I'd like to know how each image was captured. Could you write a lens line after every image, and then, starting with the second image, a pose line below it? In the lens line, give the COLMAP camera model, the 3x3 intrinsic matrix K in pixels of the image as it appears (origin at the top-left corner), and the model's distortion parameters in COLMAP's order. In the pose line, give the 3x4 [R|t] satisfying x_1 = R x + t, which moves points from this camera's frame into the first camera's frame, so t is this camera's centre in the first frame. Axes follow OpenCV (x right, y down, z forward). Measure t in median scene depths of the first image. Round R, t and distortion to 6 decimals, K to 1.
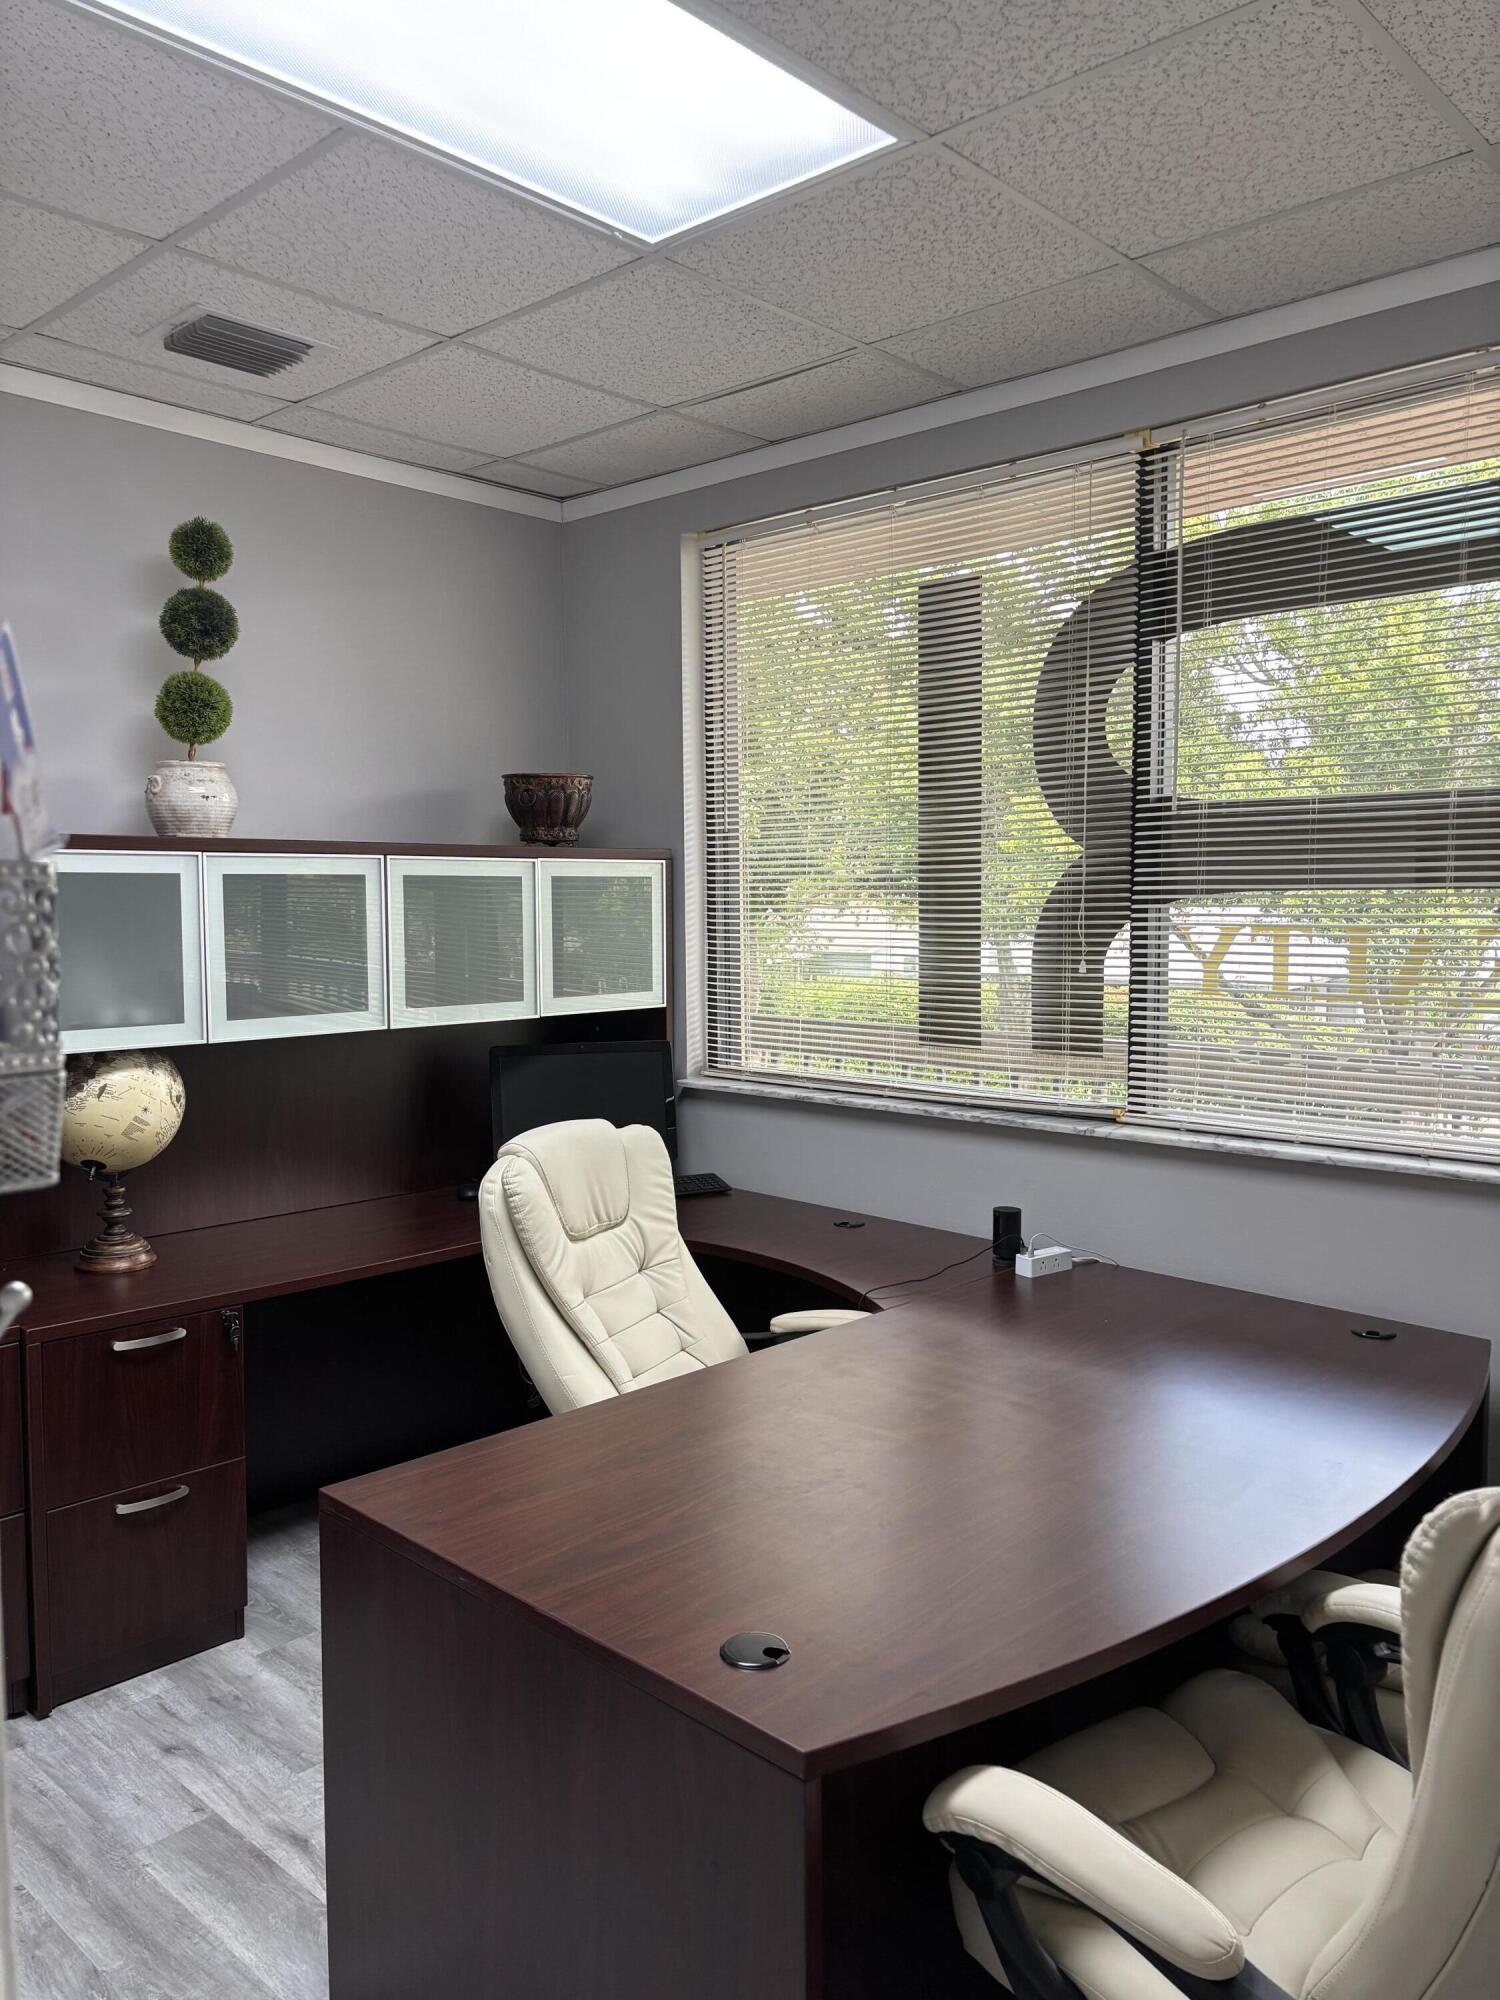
lens RADIAL K [[1524.4, 0, 753.4], [0, 1524.4, 996.8], [0, 0, 1]] dist [-0.001078, -0.000649]
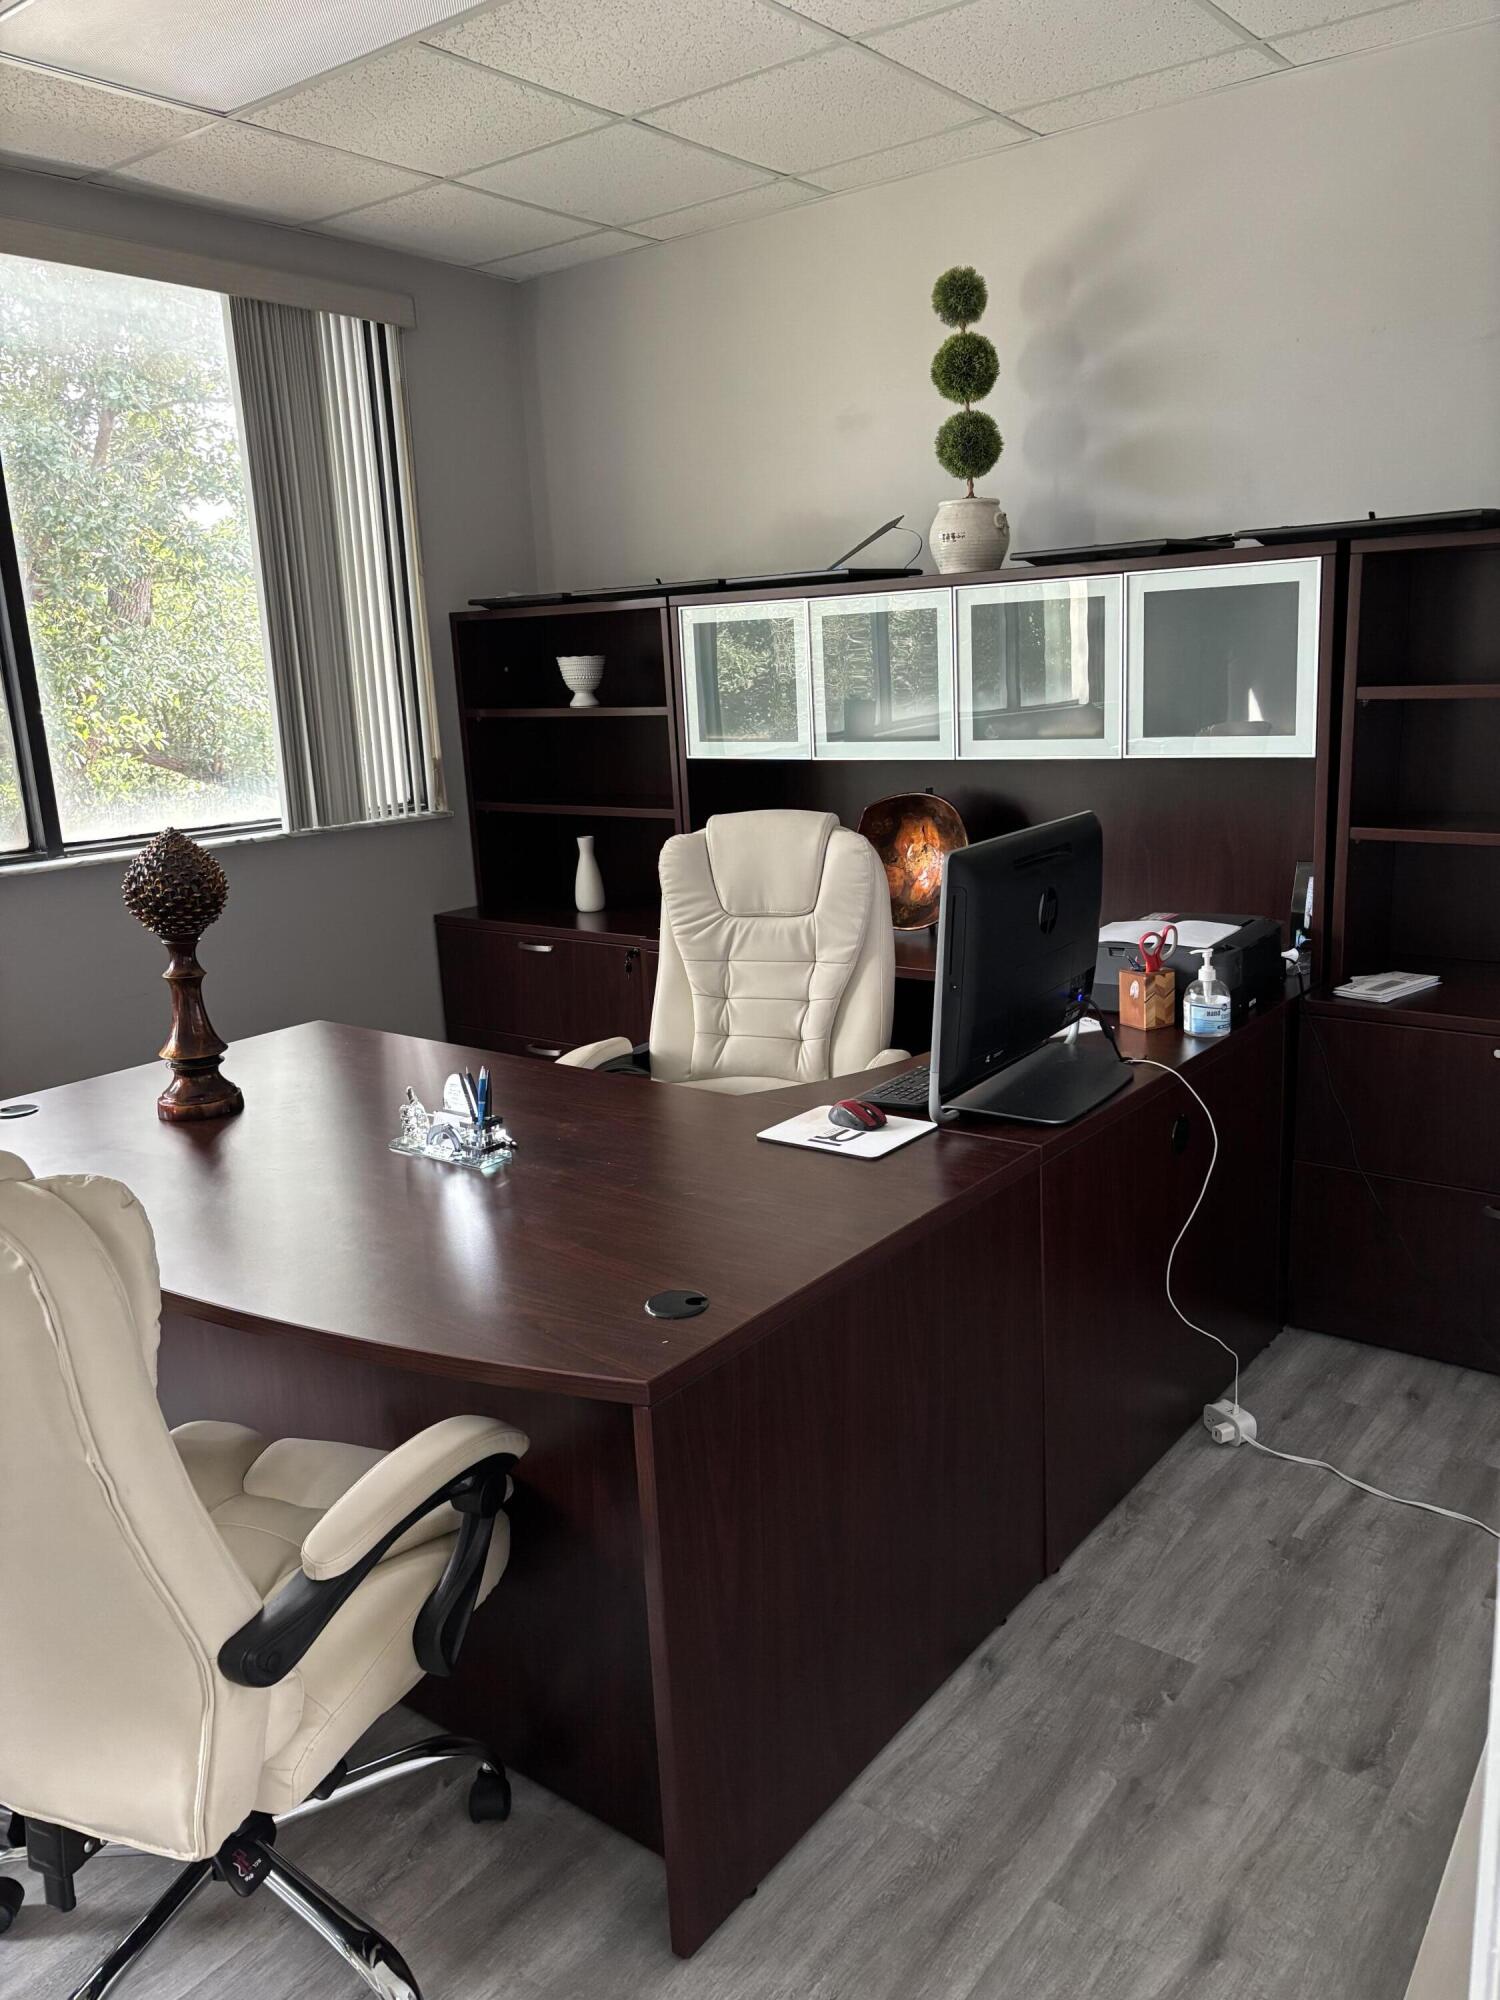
lens RADIAL K [[1524.4, 0, 748.7], [0, 1524.4, 999.7], [0, 0, 1]] dist [-0.001078, -0.000649]
pose [[0.097218, 0.229692, -0.968396, 0.754381], [-0.003168, 0.973071, 0.230483, -0.055752], [0.995258, -0.019339, 0.095327, 0.718180]]
